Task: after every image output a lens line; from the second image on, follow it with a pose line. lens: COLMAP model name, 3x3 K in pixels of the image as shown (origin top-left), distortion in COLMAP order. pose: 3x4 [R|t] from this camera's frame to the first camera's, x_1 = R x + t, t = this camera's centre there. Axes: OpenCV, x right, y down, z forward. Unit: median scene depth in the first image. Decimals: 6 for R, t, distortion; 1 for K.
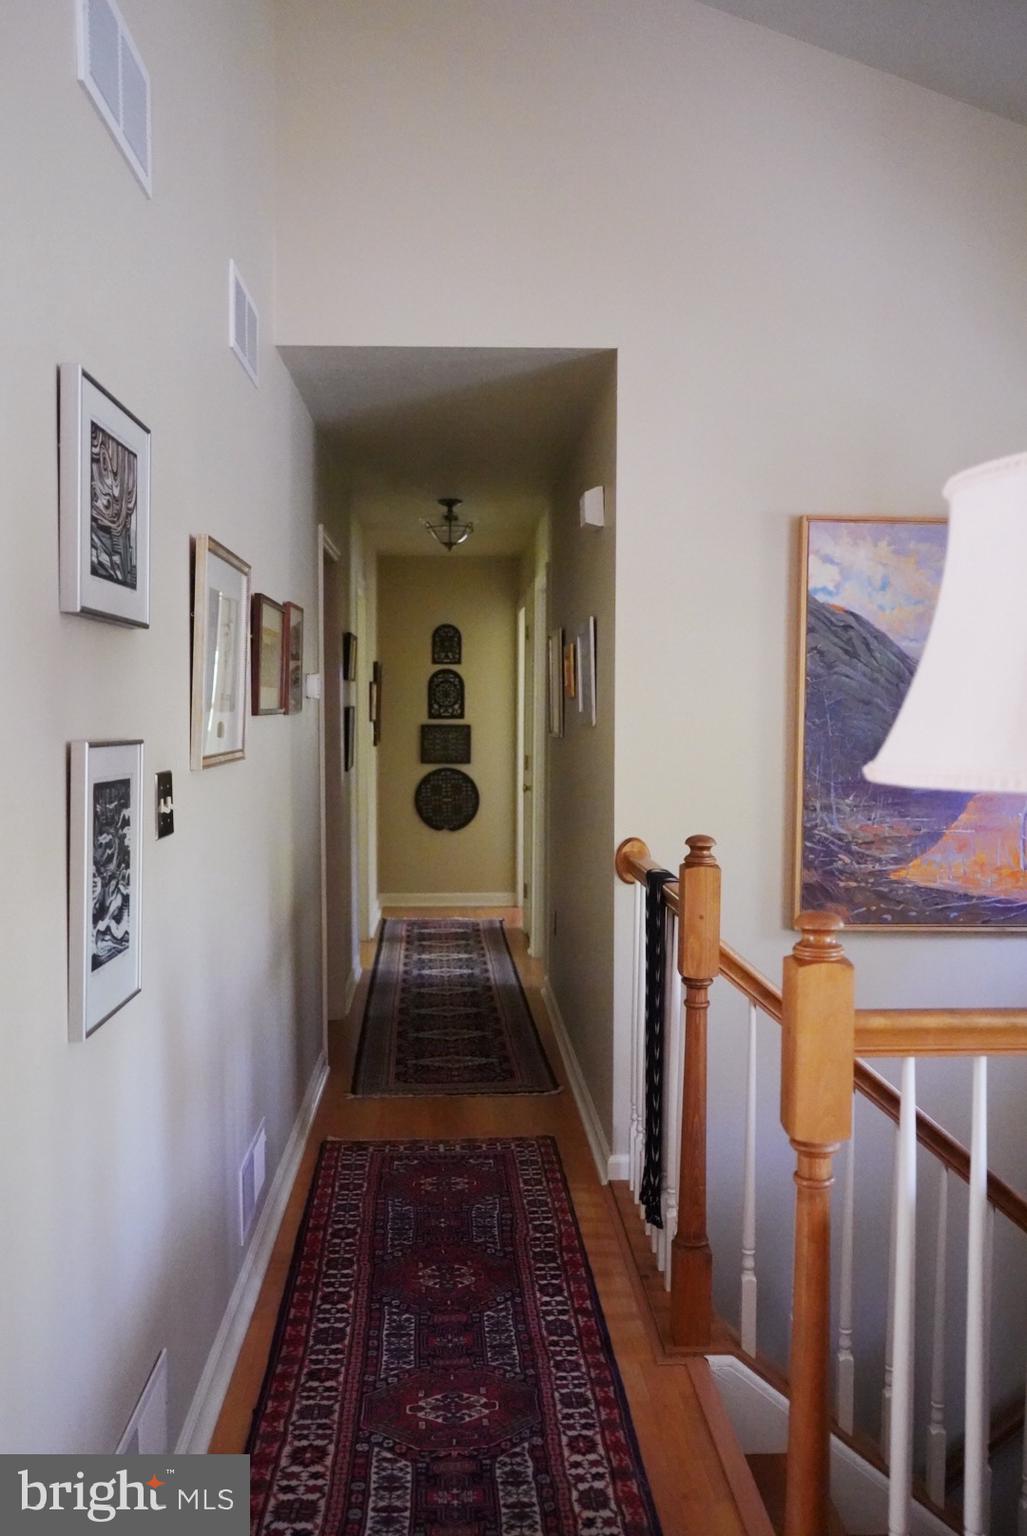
lens RADIAL K [[1245.2, 0, 512.8], [0, 1245.2, 765.3], [0, 0, 1]] dist [-0.006532, 0.002461]
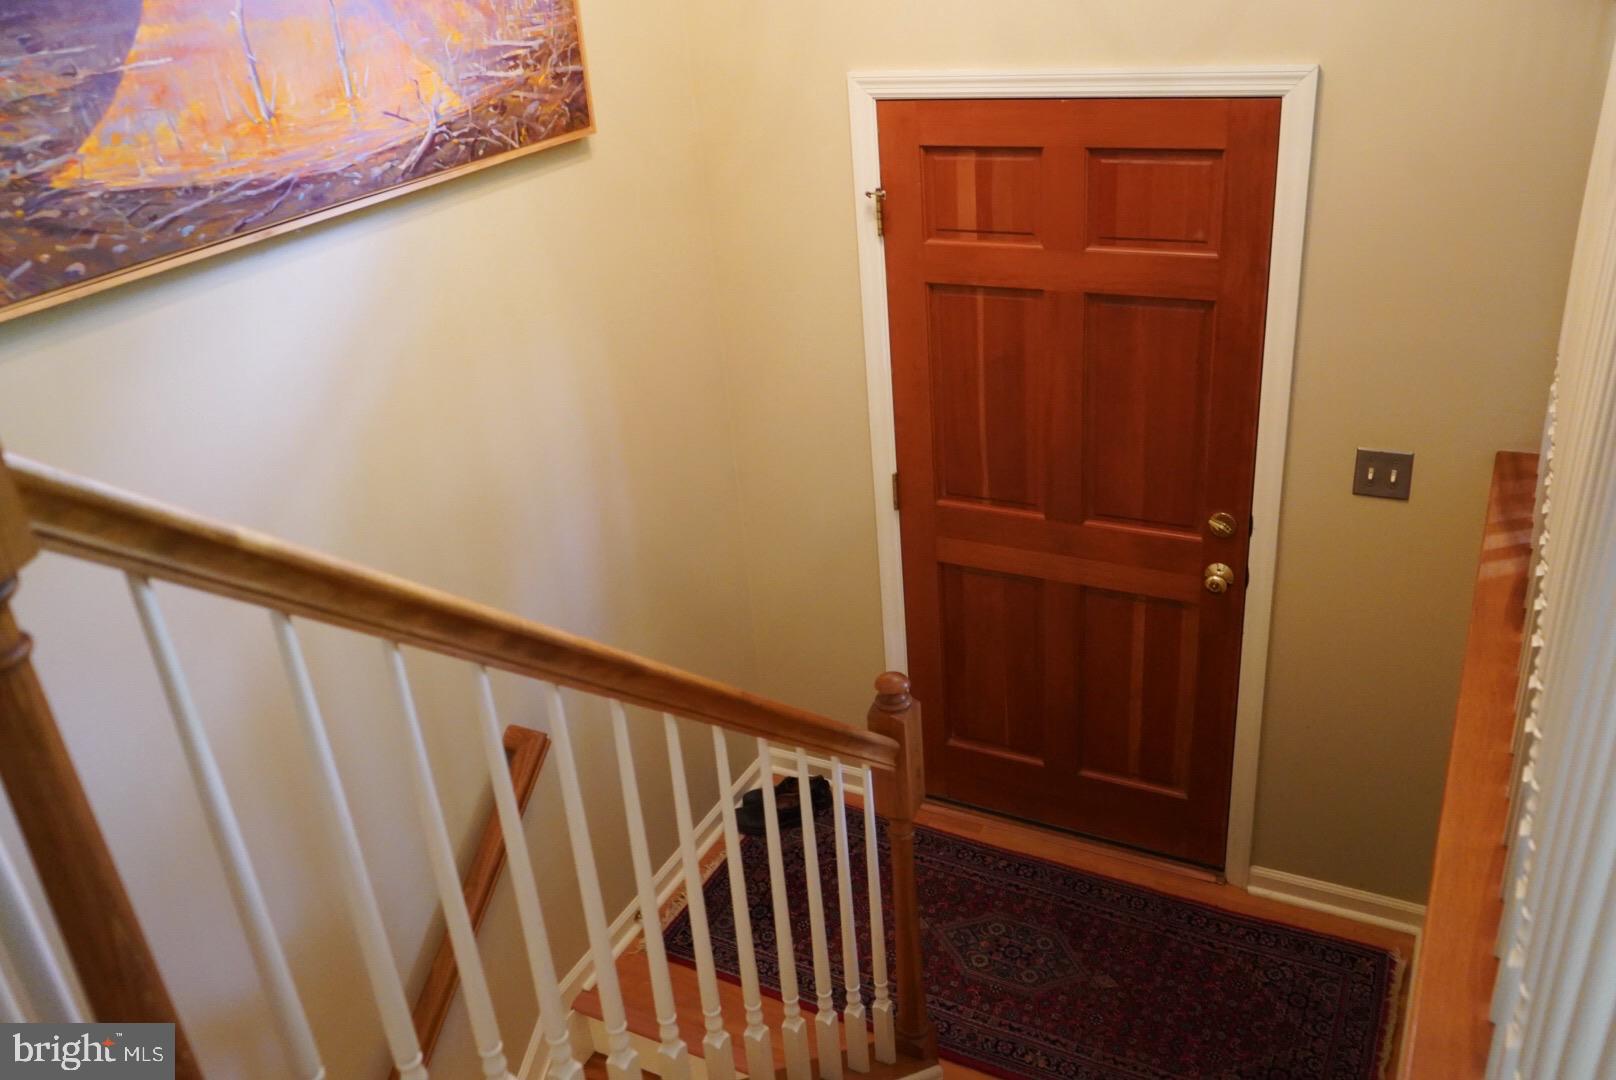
lens RADIAL K [[1310.1, 0, 805.3], [0, 1310.1, 539.7], [0, 0, 1]] dist [-0.006532, 0.002461]
pose [[0.509655, -0.428206, 0.746251, 0.013279], [0.131313, 0.895904, 0.424398, 0.035830], [-0.850299, -0.118304, 0.512831, 0.471758]]
